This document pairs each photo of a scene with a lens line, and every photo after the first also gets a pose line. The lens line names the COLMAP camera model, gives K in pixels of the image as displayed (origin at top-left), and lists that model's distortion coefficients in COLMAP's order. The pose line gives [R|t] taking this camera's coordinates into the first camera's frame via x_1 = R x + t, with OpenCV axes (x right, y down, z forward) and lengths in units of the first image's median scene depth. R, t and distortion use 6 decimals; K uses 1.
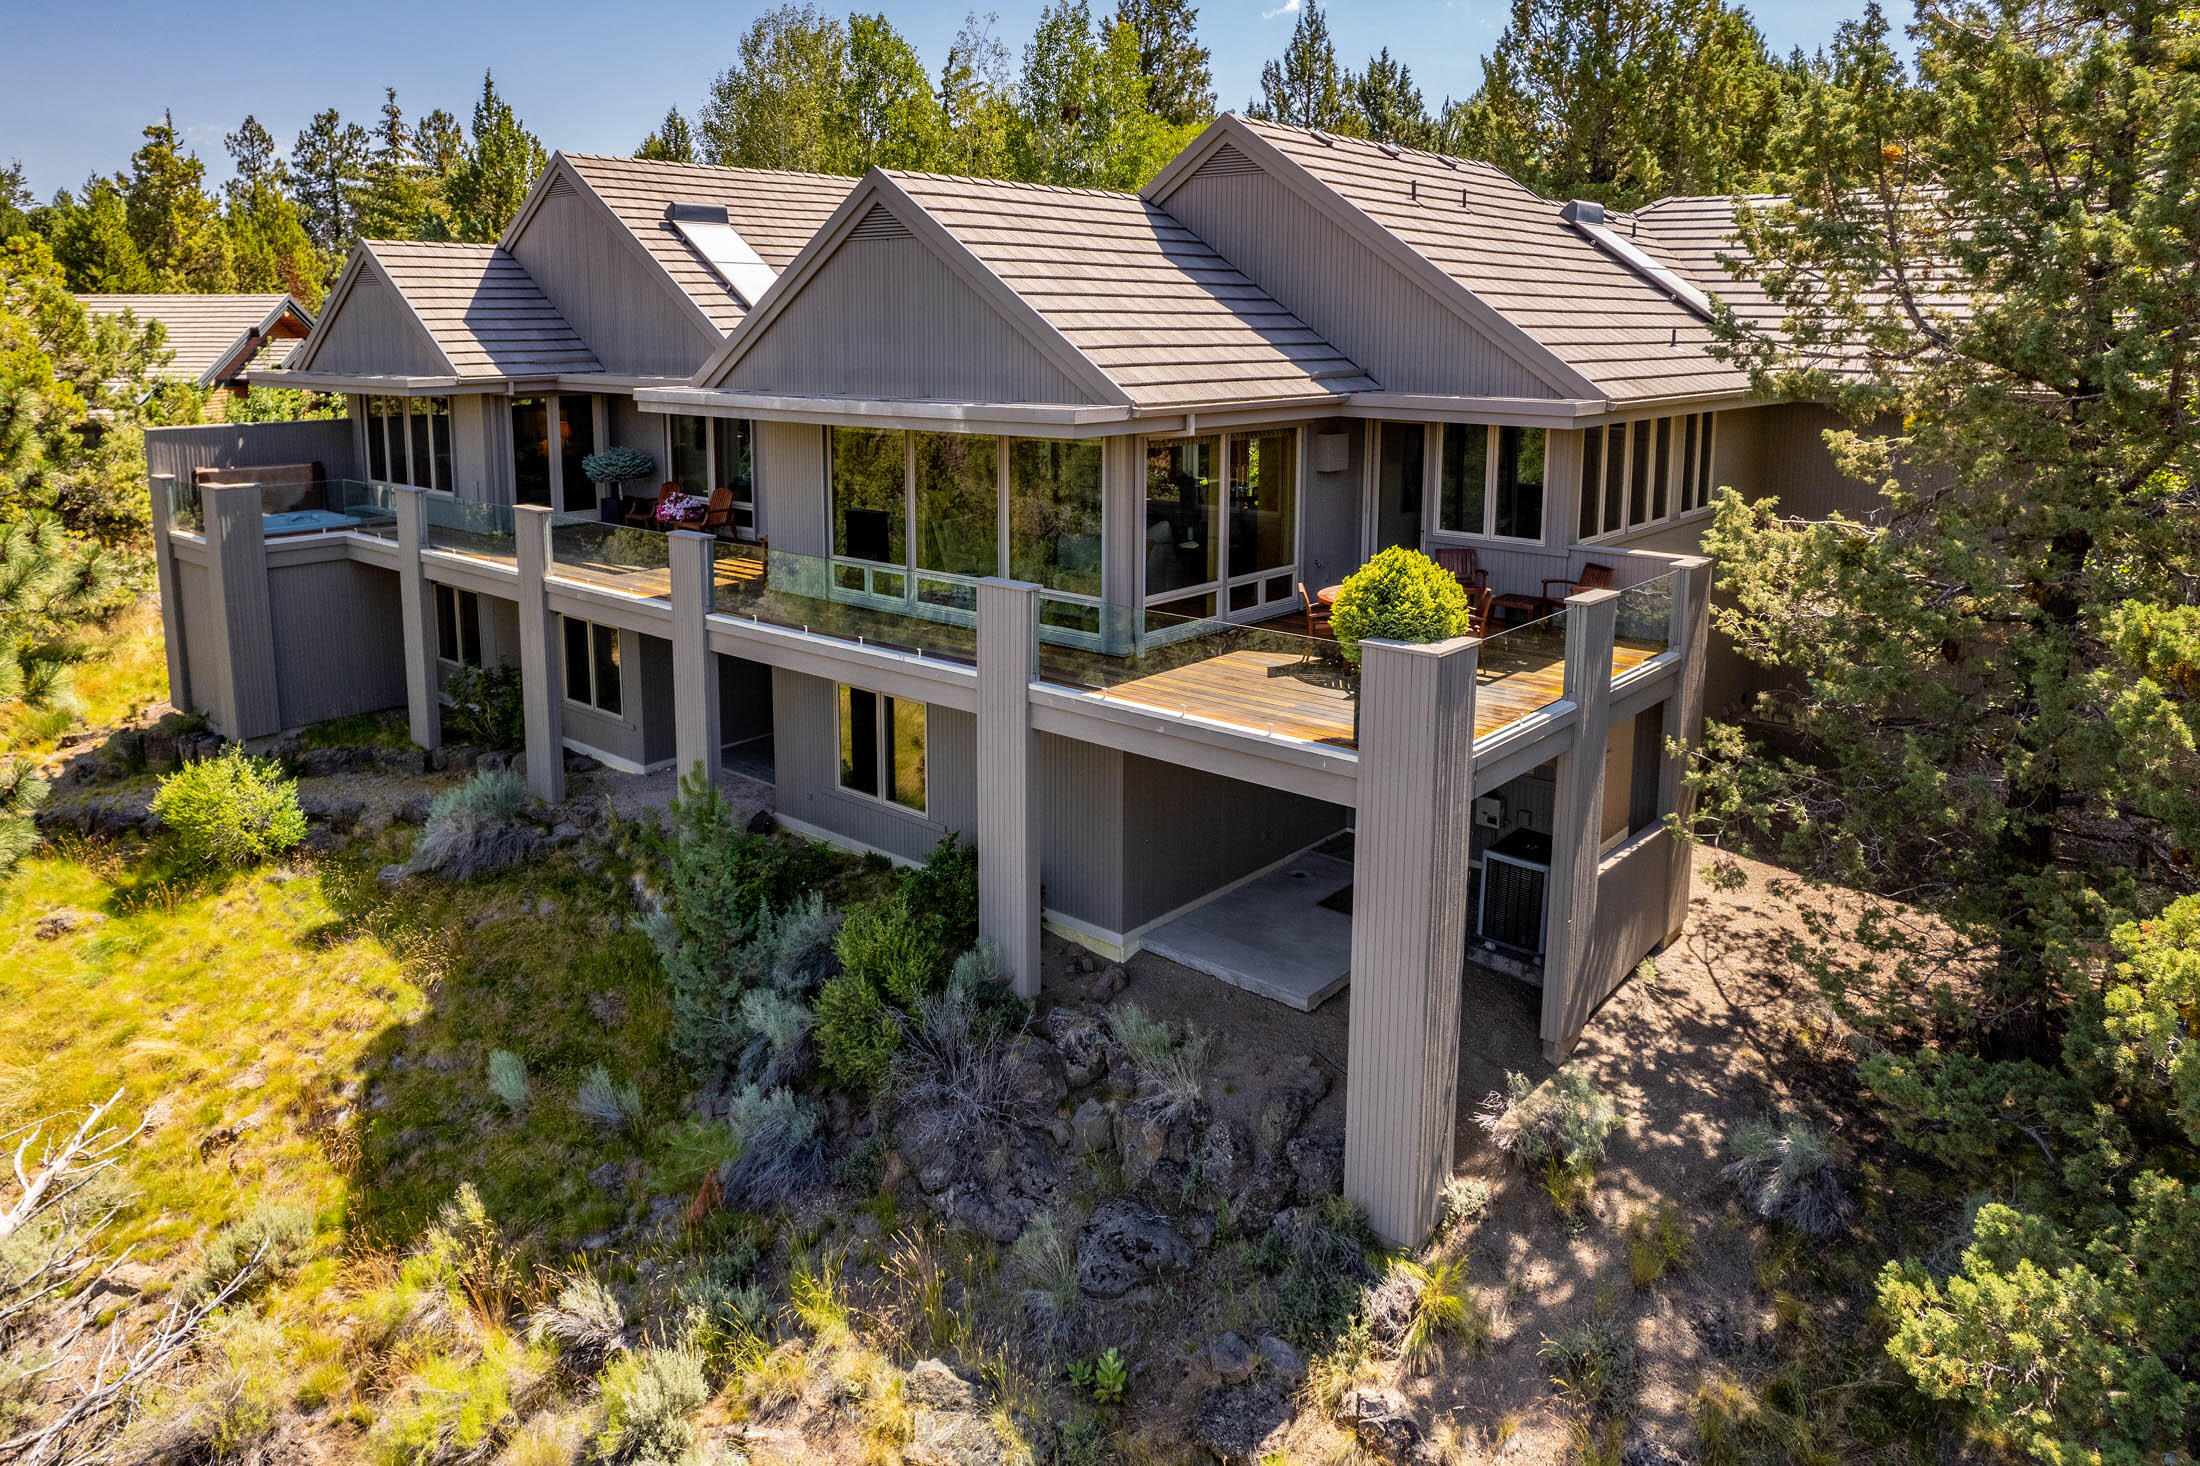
lens RADIAL K [[1440.3, 0, 1099.9], [0, 1440.3, 603.1], [0, 0, 1]] dist [0.002310, 0.001180]
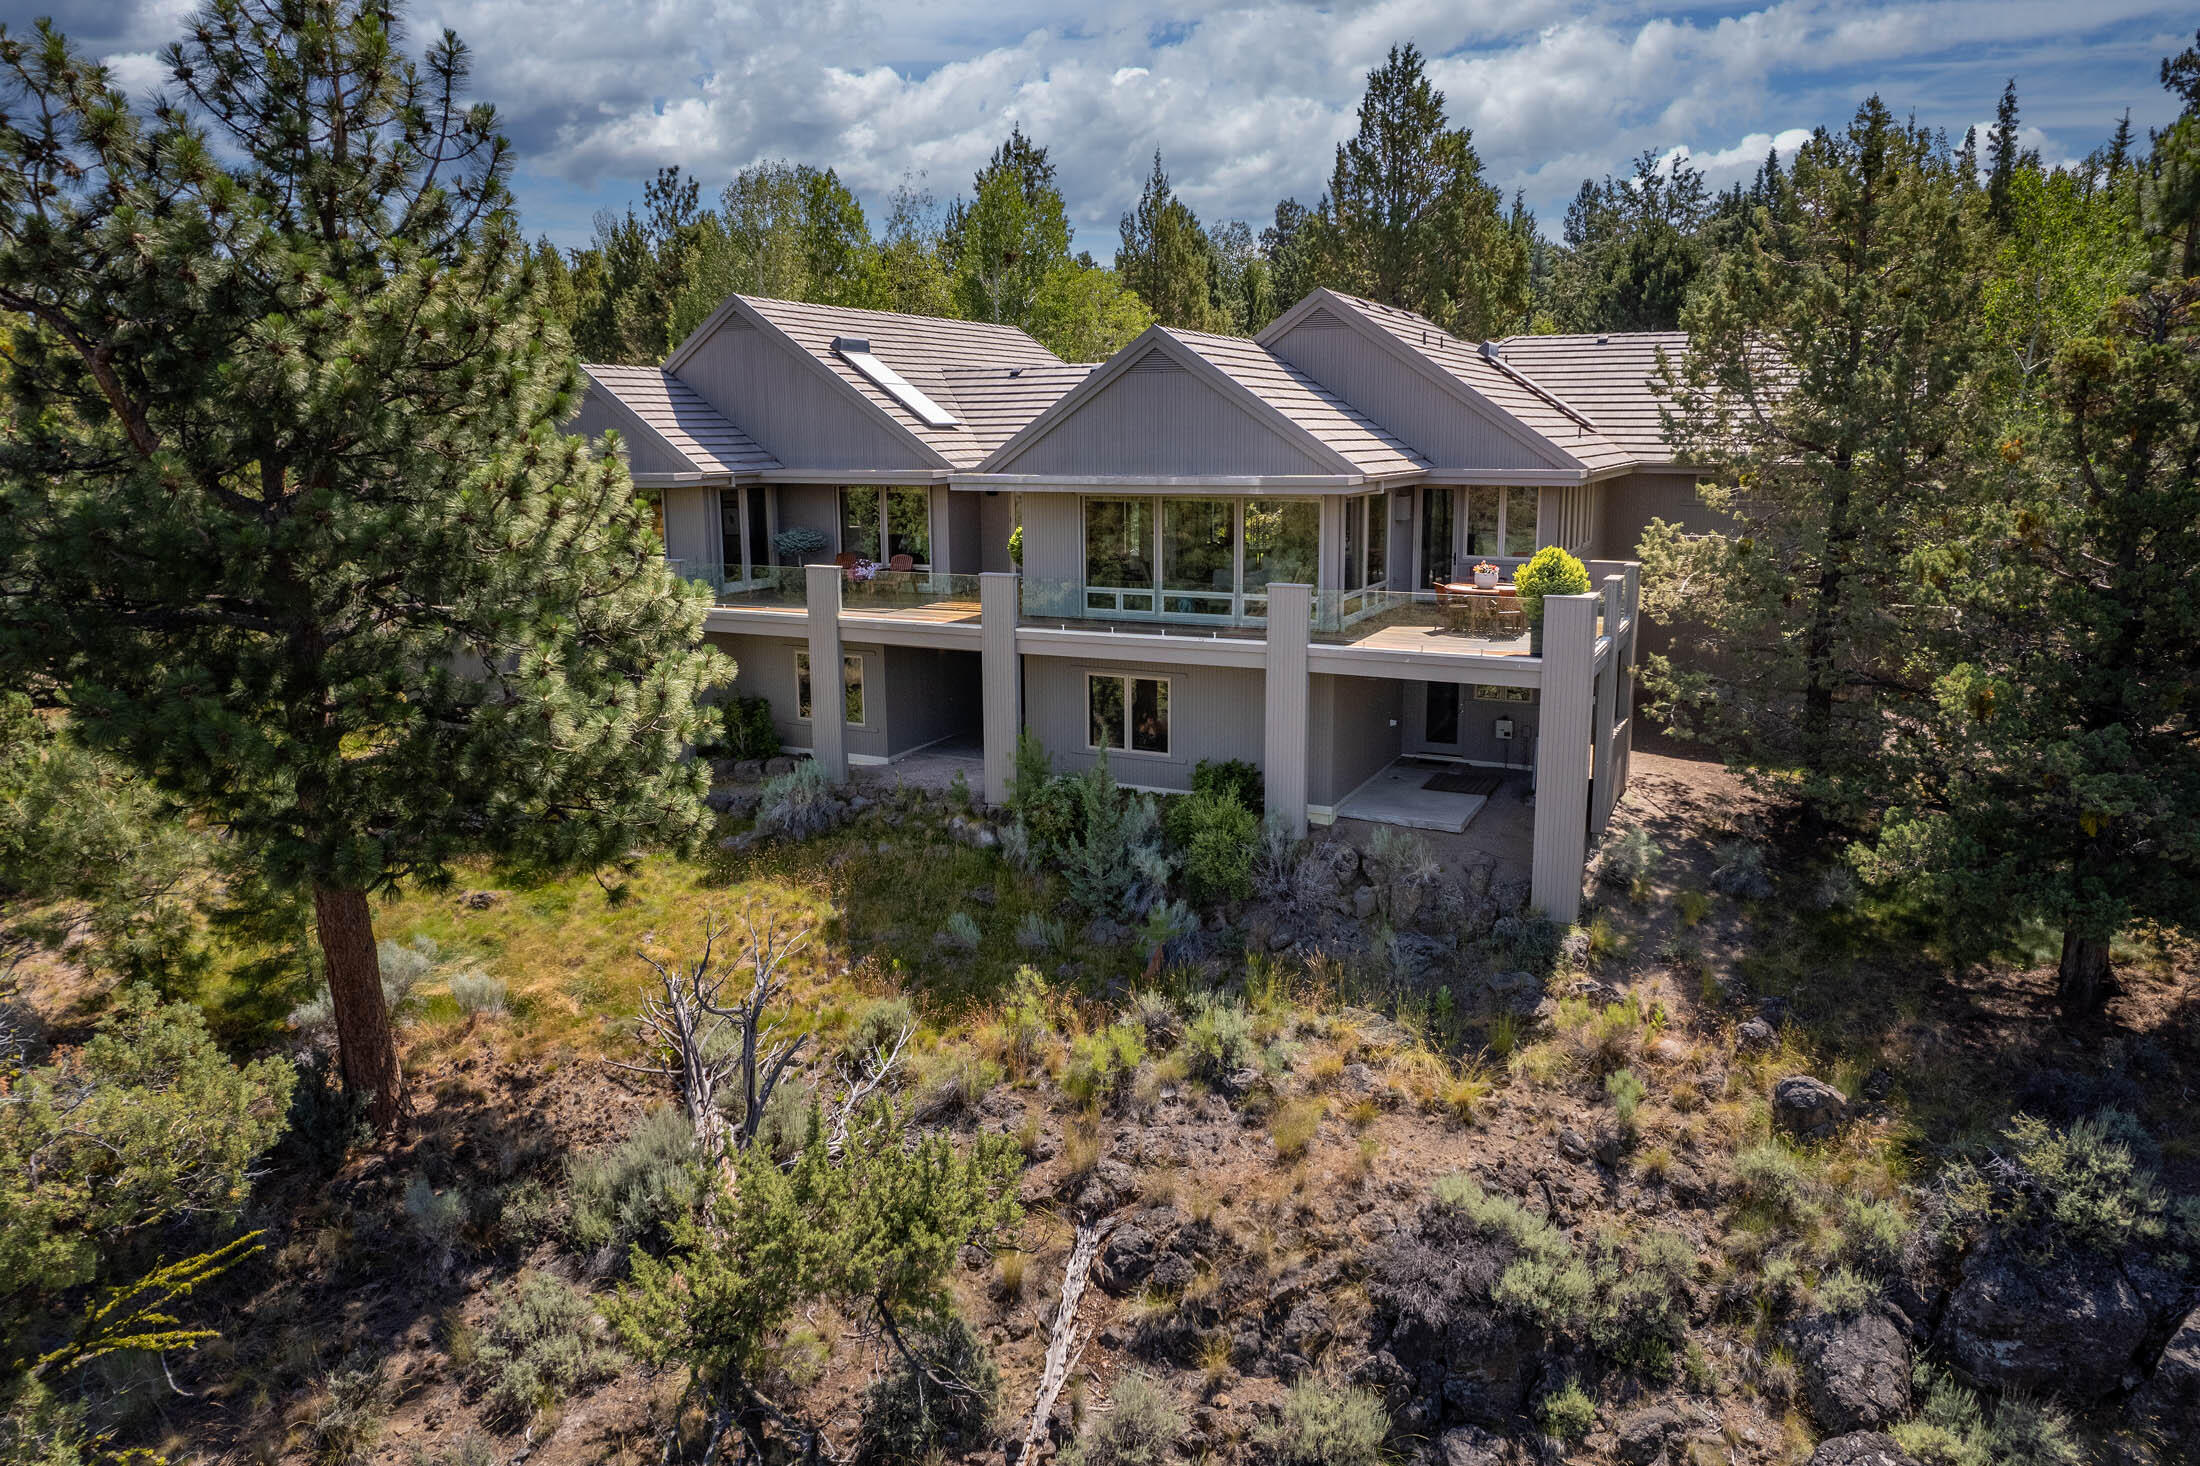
lens RADIAL K [[1394.6, 0, 1100.0], [0, 1394.6, 733.0], [0, 0, 1]] dist [-0.070812, 0.074871]
pose [[0.968849, -0.063874, 0.239275, -0.623839], [0.057117, 0.997751, 0.035077, 0.081417], [-0.240977, -0.020318, 0.970318, -0.459334]]
